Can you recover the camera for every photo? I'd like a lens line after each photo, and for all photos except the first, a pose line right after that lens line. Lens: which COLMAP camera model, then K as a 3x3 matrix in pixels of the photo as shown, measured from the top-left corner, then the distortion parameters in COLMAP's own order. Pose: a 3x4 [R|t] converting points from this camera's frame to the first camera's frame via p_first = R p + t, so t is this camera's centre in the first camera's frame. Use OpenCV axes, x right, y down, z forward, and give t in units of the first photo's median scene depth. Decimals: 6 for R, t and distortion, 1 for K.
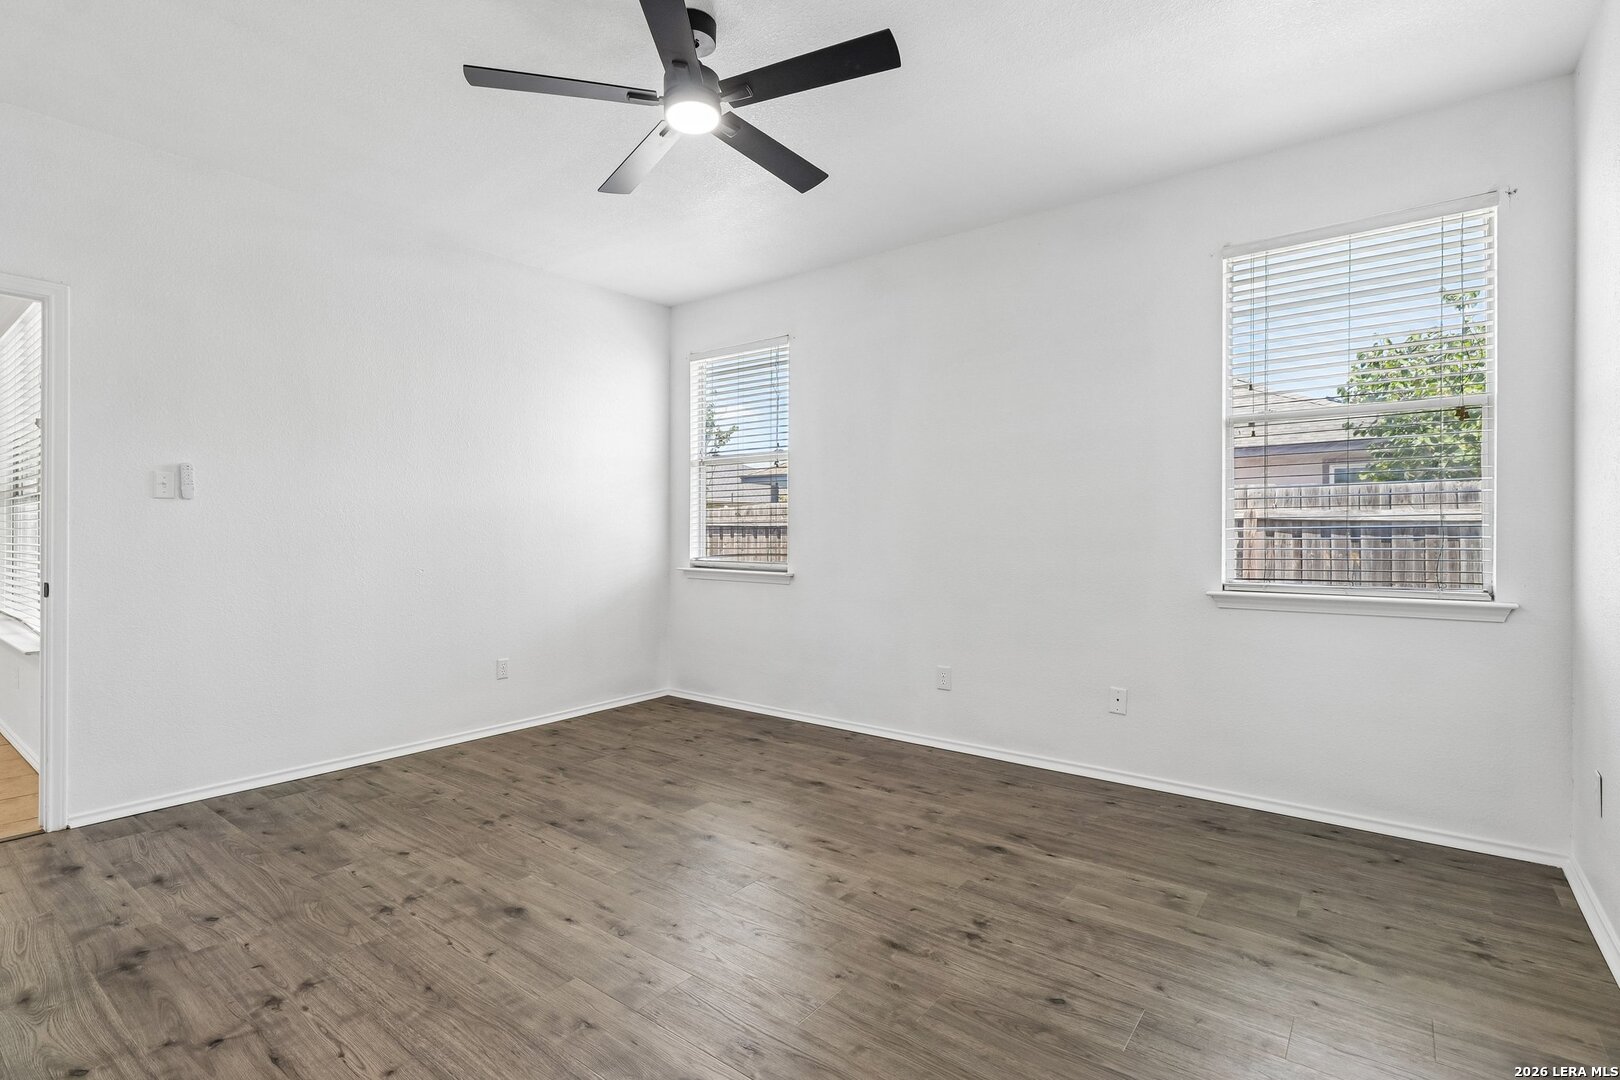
lens RADIAL K [[768.6, 0, 801.7], [0, 768.6, 523.1], [0, 0, 1]] dist [0.003153, -0.002143]
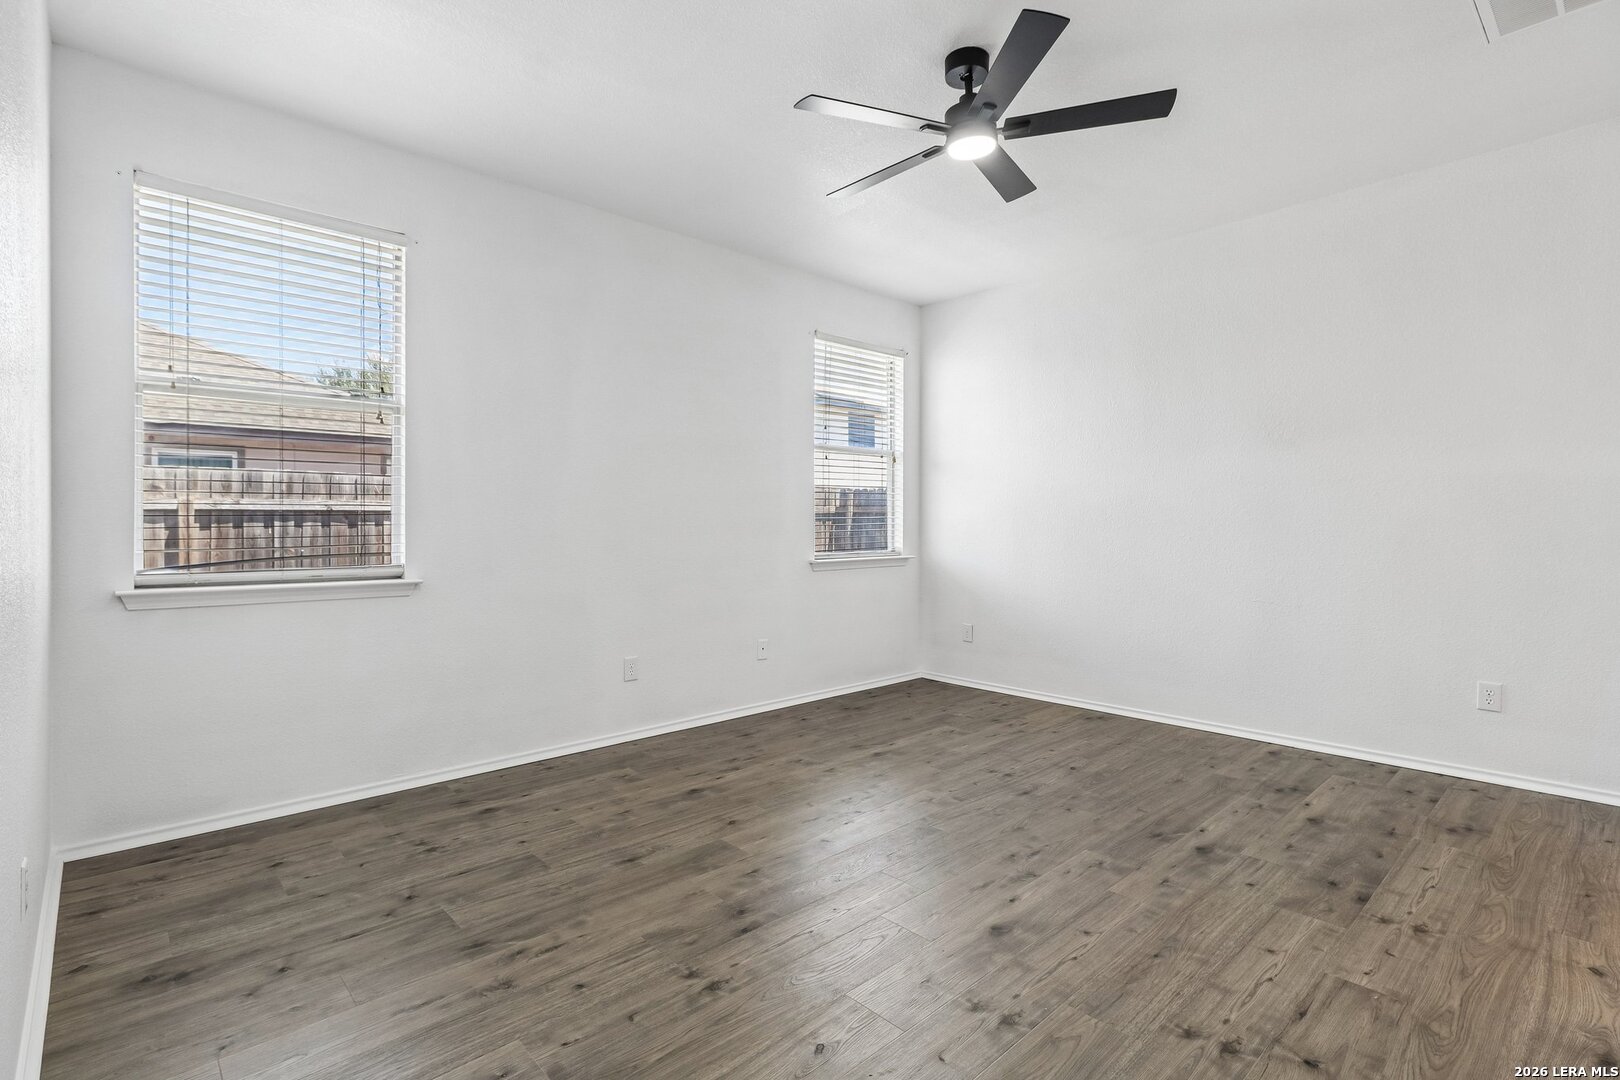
lens RADIAL K [[768.6, 0, 830.6], [0, 768.6, 538.7], [0, 0, 1]] dist [0.003153, -0.002143]
pose [[0.148881, -0.023545, 0.988575, -0.903004], [-0.011559, 0.999607, 0.025549, 0.011511], [-0.988788, -0.015231, 0.148550, 0.744157]]
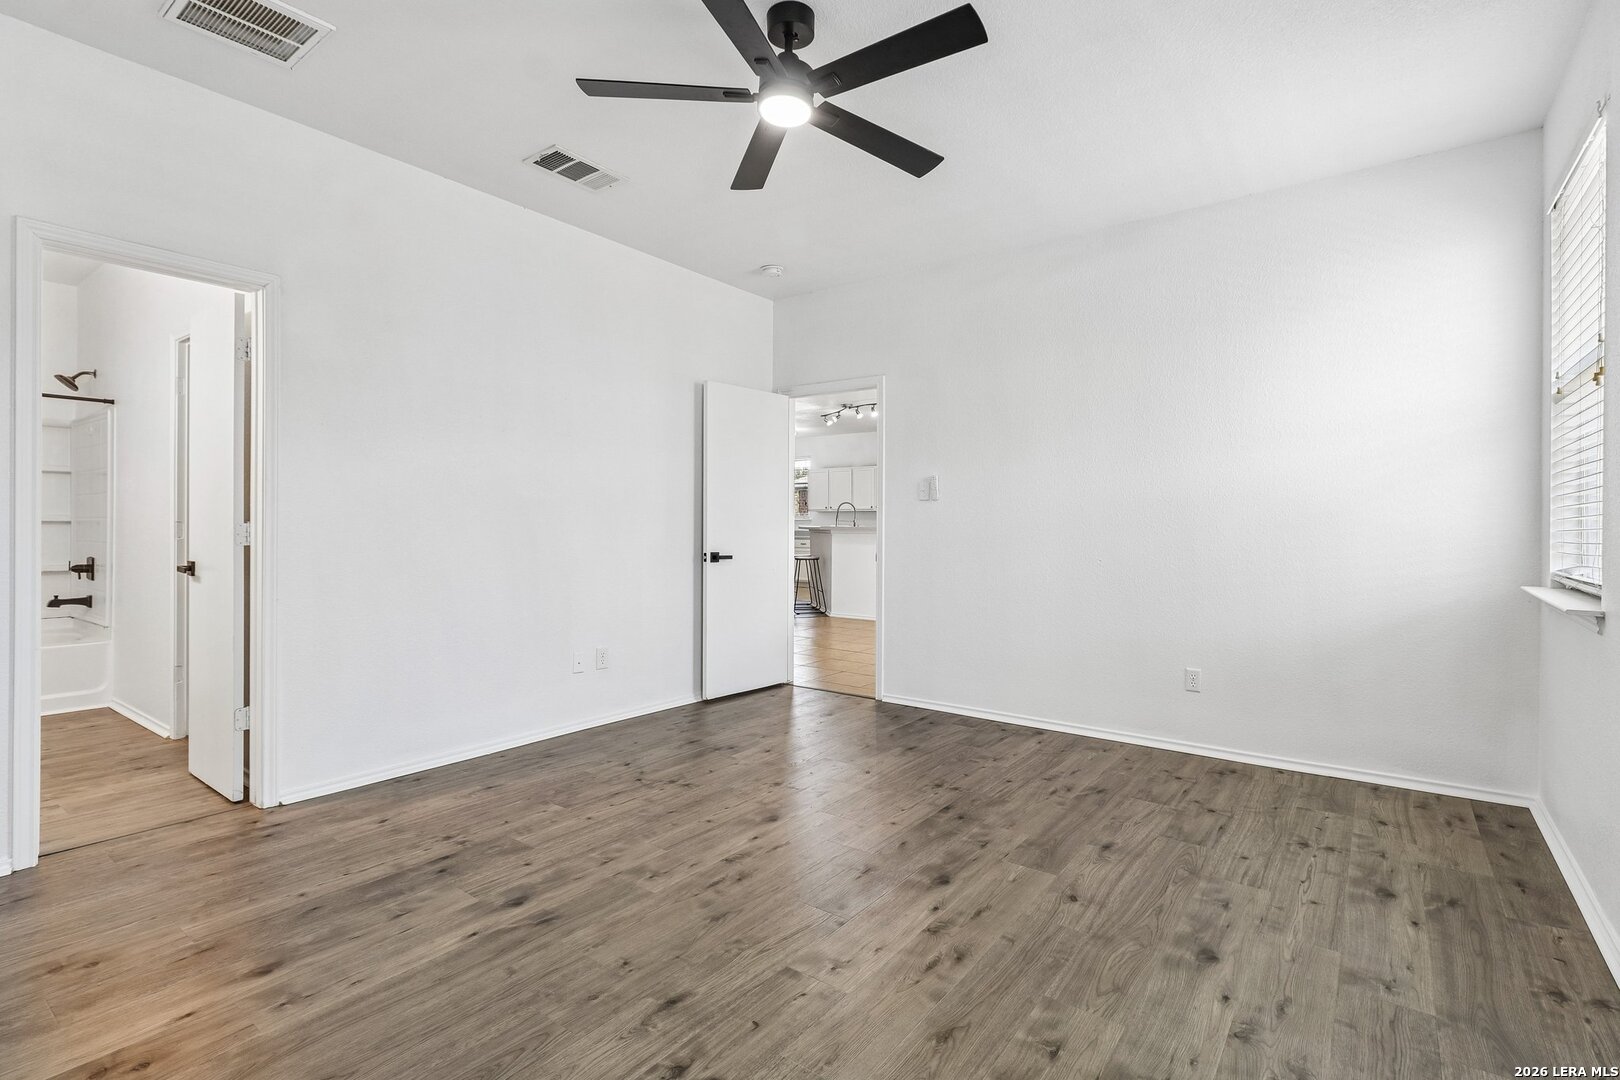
lens RADIAL K [[768.6, 0, 818.3], [0, 768.6, 524.8], [0, 0, 1]] dist [0.003153, -0.002143]
pose [[0.014124, -0.001894, -0.999898, 0.625900], [0.008382, 0.999963, -0.001776, 0.014748], [0.999865, -0.008356, 0.014139, 0.739545]]
